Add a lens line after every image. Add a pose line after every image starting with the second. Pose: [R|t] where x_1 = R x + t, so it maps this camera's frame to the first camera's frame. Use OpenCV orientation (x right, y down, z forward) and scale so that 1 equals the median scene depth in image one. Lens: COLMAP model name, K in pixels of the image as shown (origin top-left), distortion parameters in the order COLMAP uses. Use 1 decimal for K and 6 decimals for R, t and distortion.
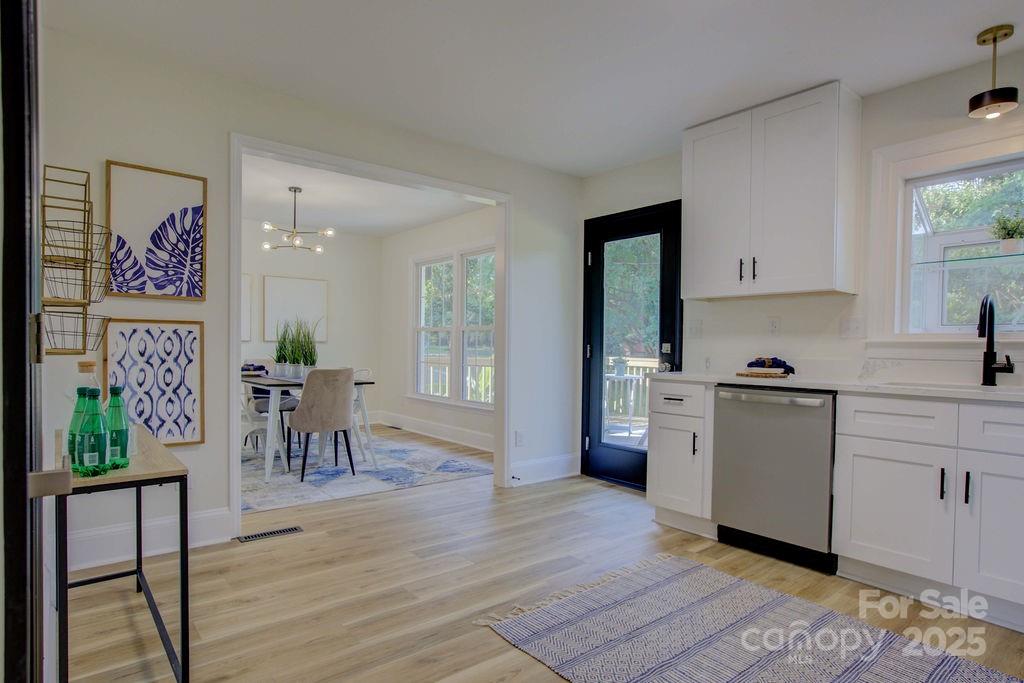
lens RADIAL K [[560.0, 0, 488.0], [0, 560.0, 355.0], [0, 0, 1]] dist [-0.042021, 0.023666]
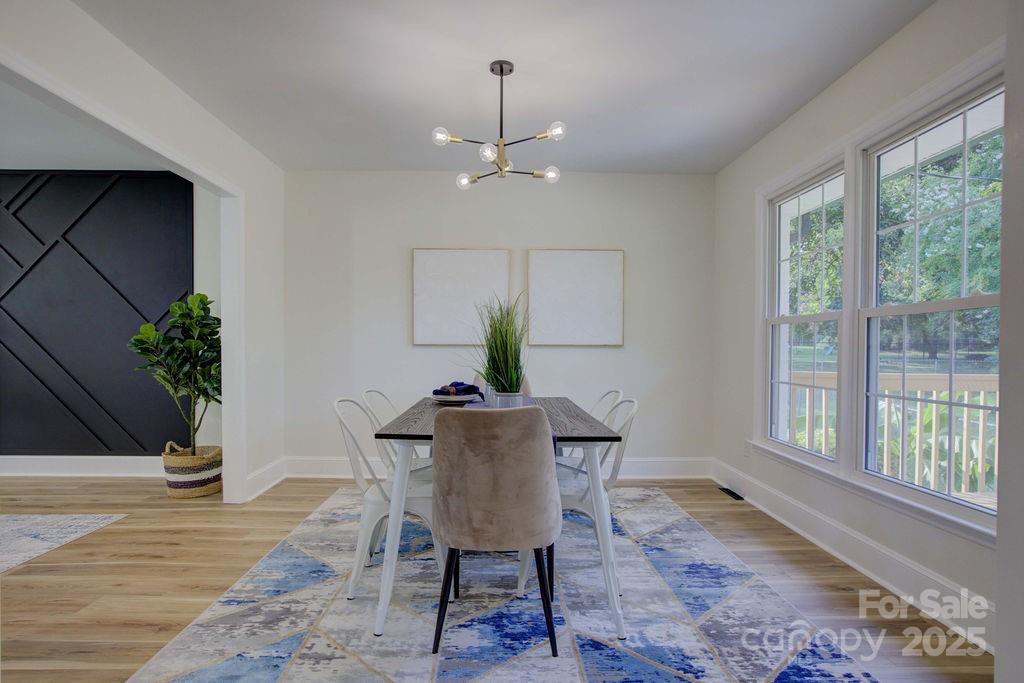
lens RADIAL K [[562.6, 0, 508.2], [0, 562.6, 358.4], [0, 0, 1]] dist [-0.050574, 0.033299]
pose [[0.799380, 0.003153, -0.600818, -0.010751], [-0.004602, 0.999989, -0.000875, -0.010406], [0.600809, 0.003464, 0.799385, 0.541272]]
